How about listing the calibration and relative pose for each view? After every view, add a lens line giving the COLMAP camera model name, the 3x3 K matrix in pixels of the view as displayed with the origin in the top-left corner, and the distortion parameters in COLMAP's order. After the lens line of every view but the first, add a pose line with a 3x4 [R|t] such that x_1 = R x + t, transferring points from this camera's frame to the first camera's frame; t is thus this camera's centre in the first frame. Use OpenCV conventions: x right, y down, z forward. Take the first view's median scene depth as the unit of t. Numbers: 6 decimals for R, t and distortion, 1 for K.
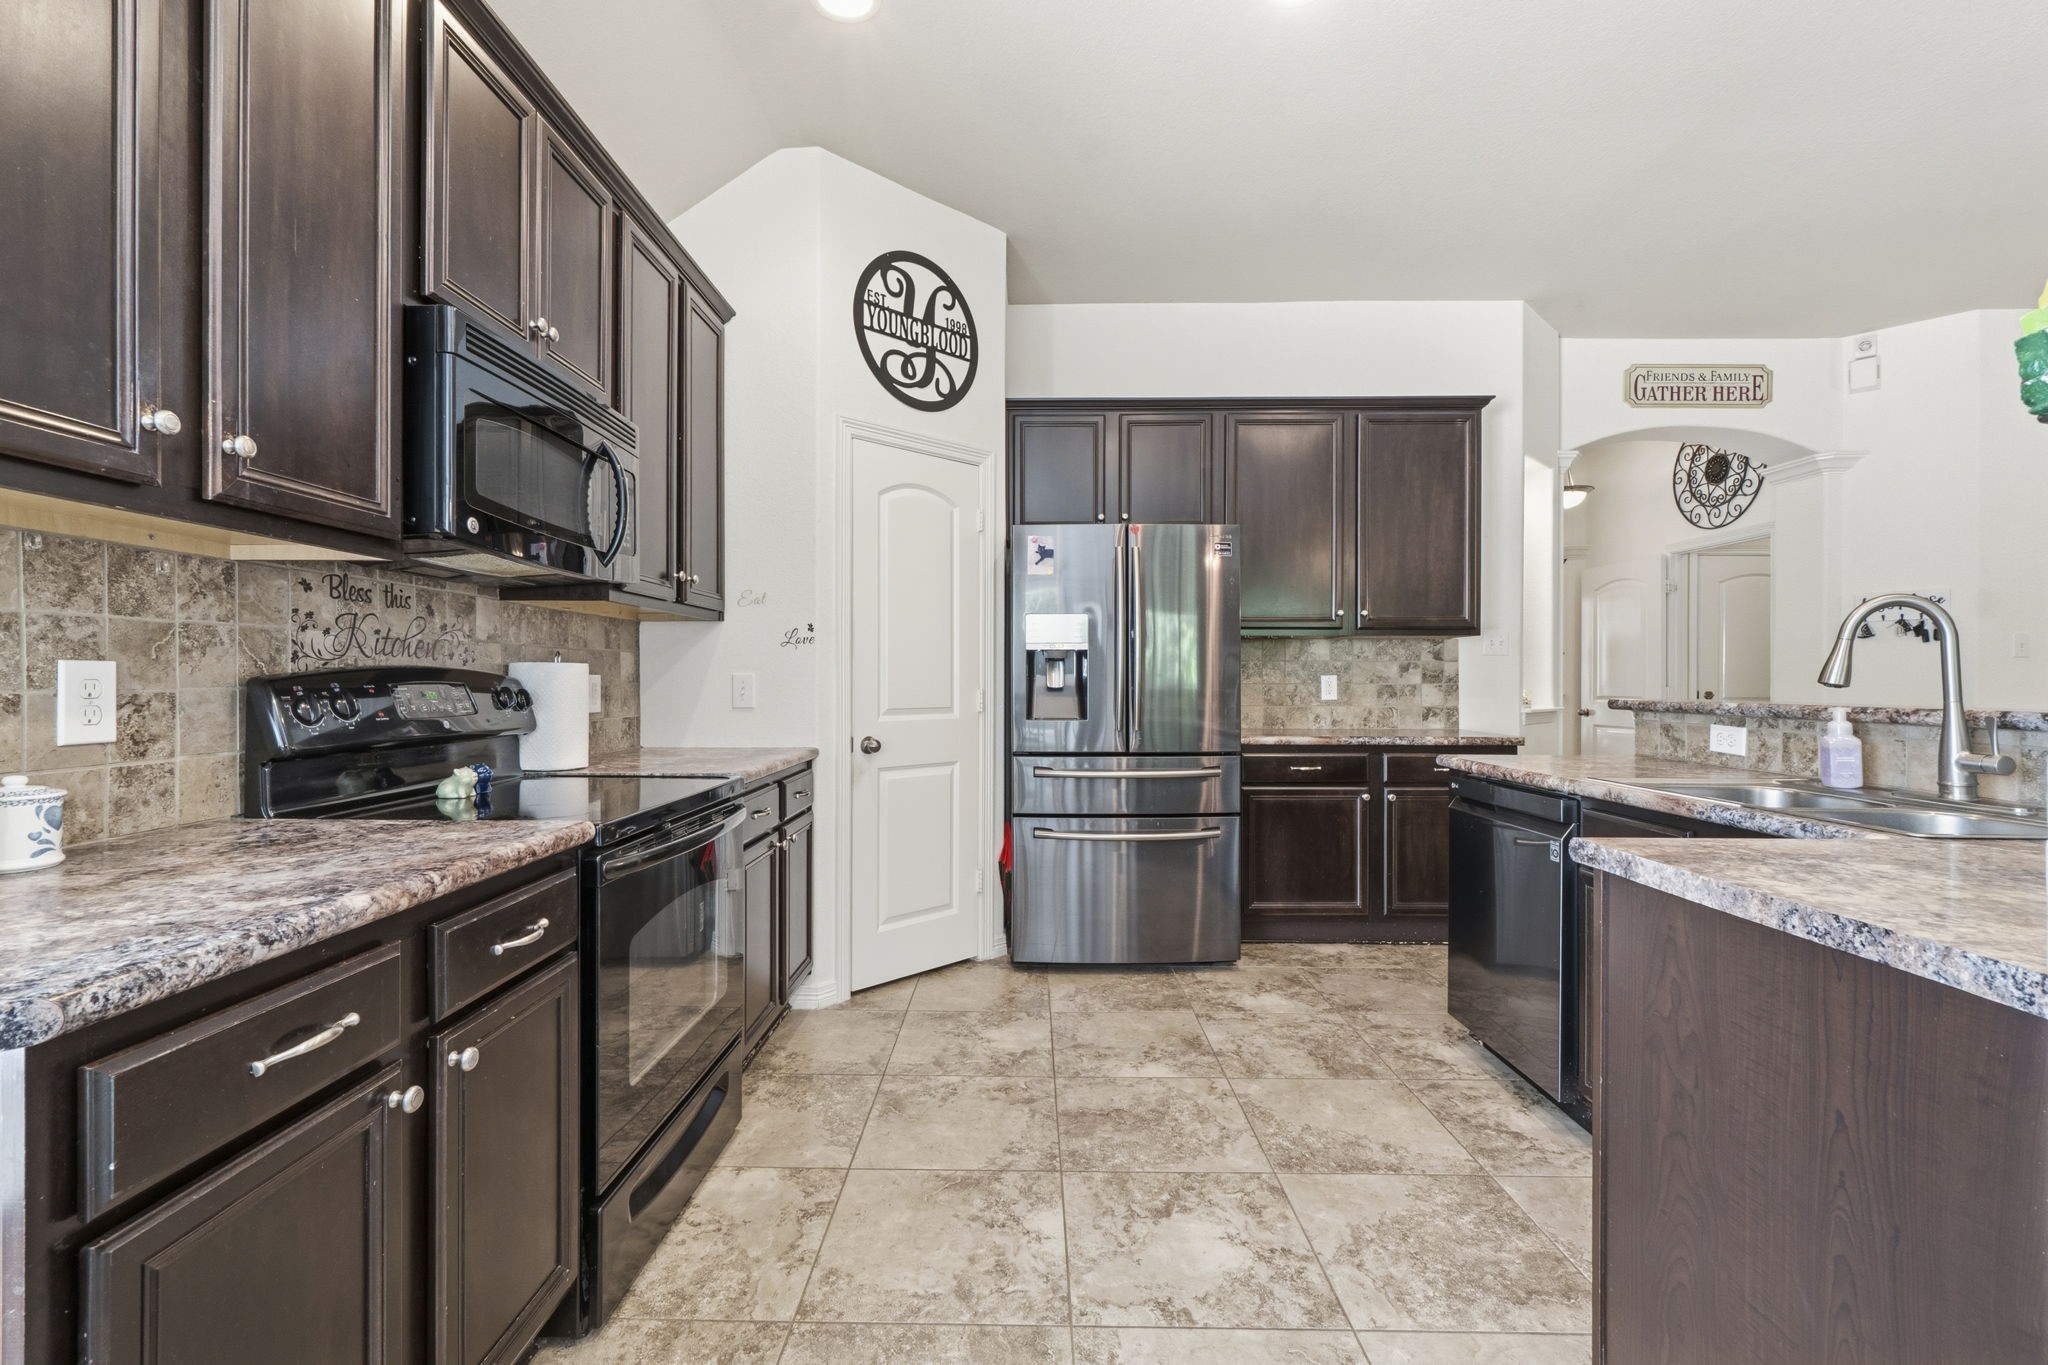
lens RADIAL K [[882.7, 0, 1023.1], [0, 882.7, 680.8], [0, 0, 1]] dist [0.002072, 0.000363]
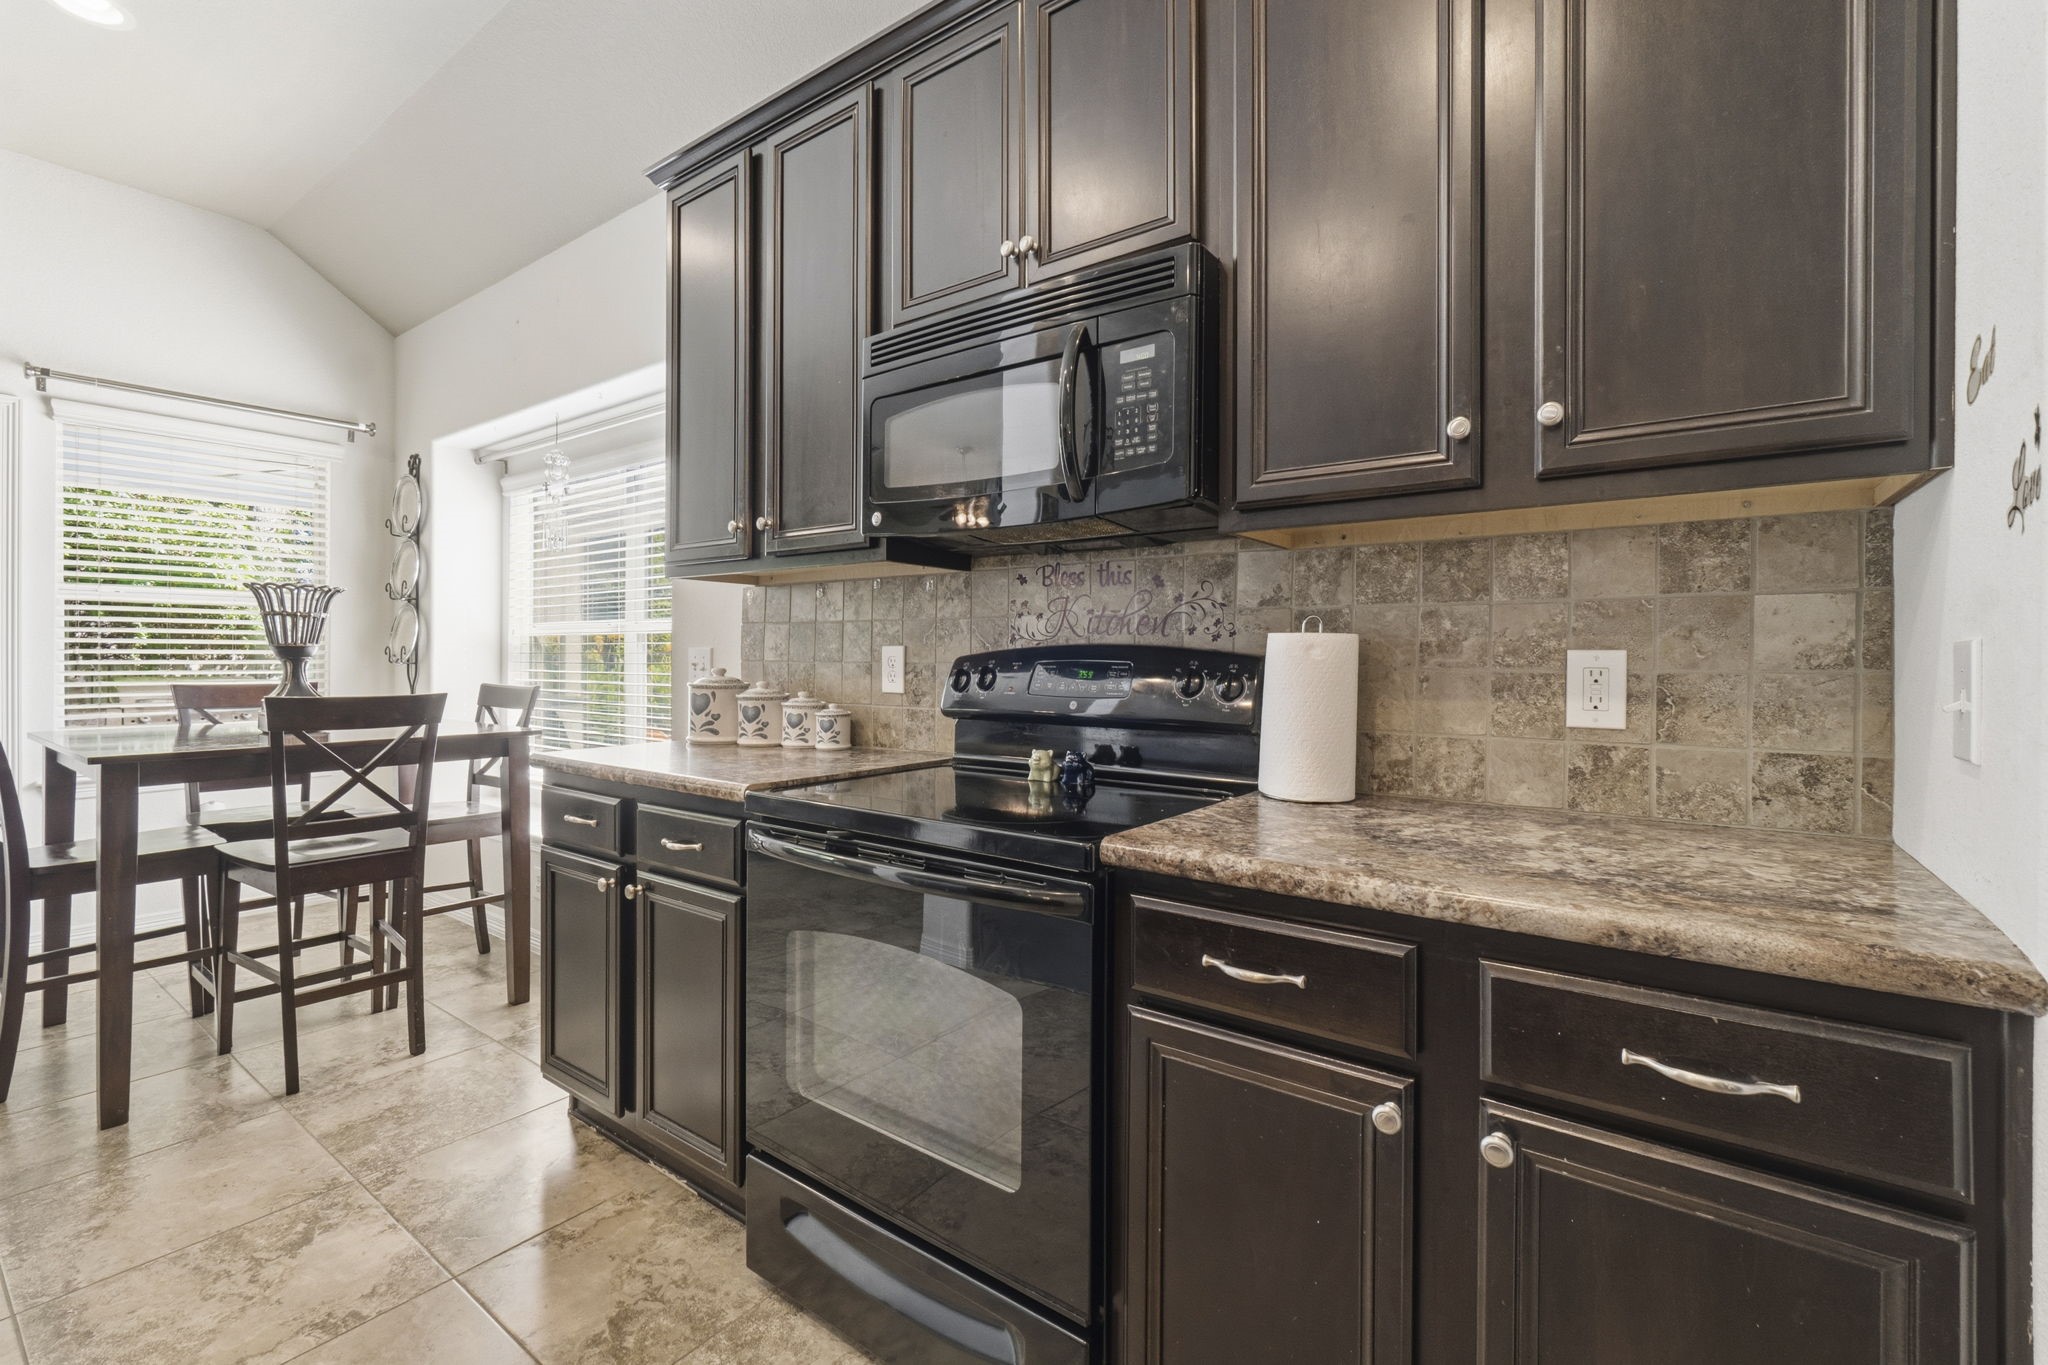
lens RADIAL K [[882.7, 0, 1019.2], [0, 882.7, 664.3], [0, 0, 1]] dist [0.002072, 0.000363]
pose [[-0.602853, 0.005877, -0.797831, 0.149262], [-0.006673, 0.999901, 0.012408, -0.006733], [0.797825, 0.012804, -0.602754, 1.677577]]
